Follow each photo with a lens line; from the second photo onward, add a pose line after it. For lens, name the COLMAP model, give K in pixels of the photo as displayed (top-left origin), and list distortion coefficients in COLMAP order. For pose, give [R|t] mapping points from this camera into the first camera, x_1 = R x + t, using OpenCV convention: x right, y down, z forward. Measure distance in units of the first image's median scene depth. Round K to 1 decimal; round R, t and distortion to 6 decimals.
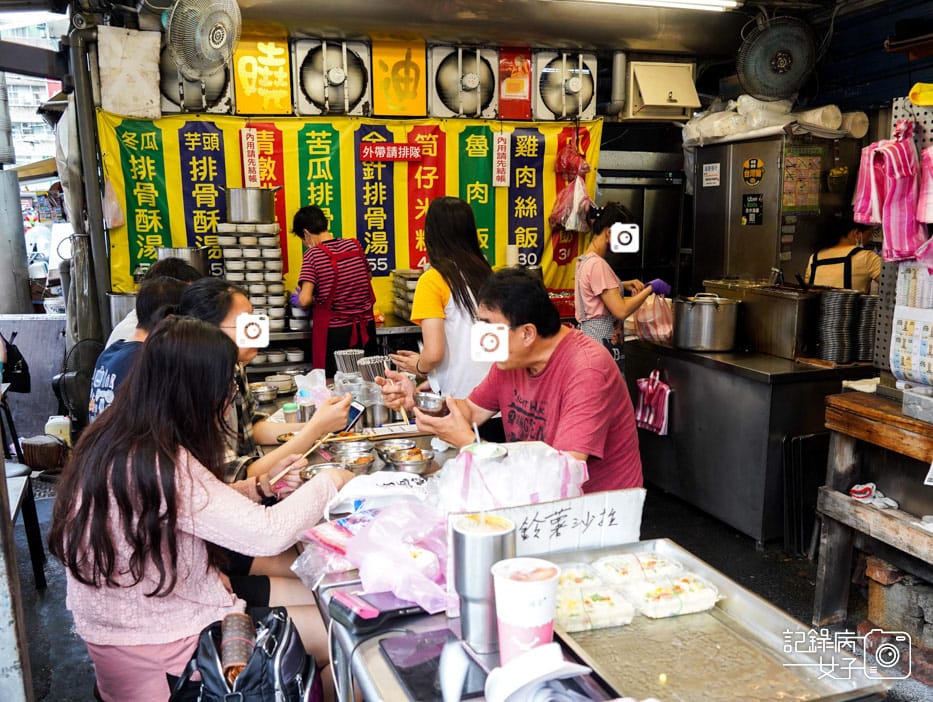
lens RADIAL K [[828.7, 0, 469.8], [0, 828.7, 356.2], [0, 0, 1]] dist [-0.002110, 0.007213]
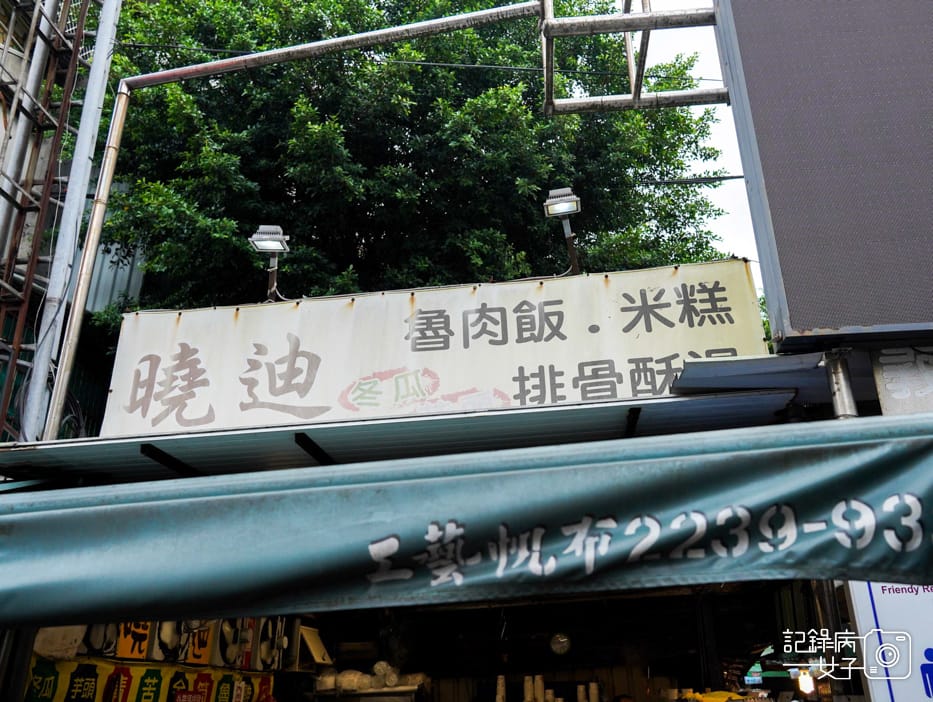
lens RADIAL K [[828.7, 0, 469.8], [0, 828.7, 356.2], [0, 0, 1]] dist [-0.002110, 0.007213]
pose [[0.463485, 0.350145, 0.813990, -0.898344], [0.164613, 0.868603, -0.467367, -0.079642], [-0.870680, 0.350611, 0.344946, 0.196777]]
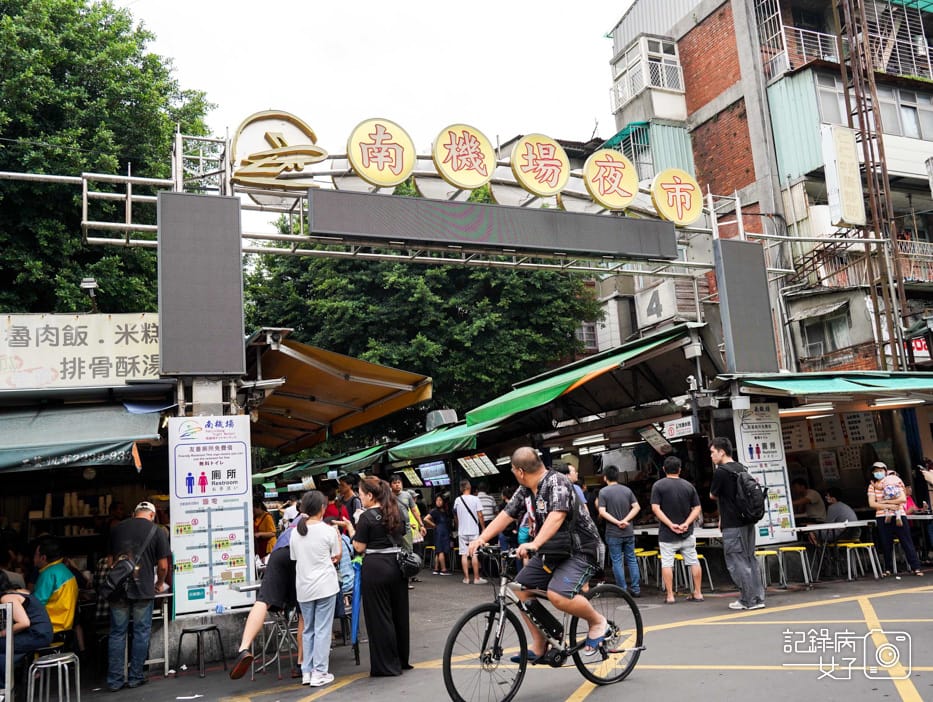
lens RADIAL K [[828.7, 0, 469.8], [0, 828.7, 356.2], [0, 0, 1]] dist [-0.002110, 0.007213]
pose [[-0.014815, 0.189150, 0.981836, -8.639617], [0.247421, 0.952100, -0.179688, 1.193988], [-0.968795, 0.240265, -0.060905, -3.362843]]
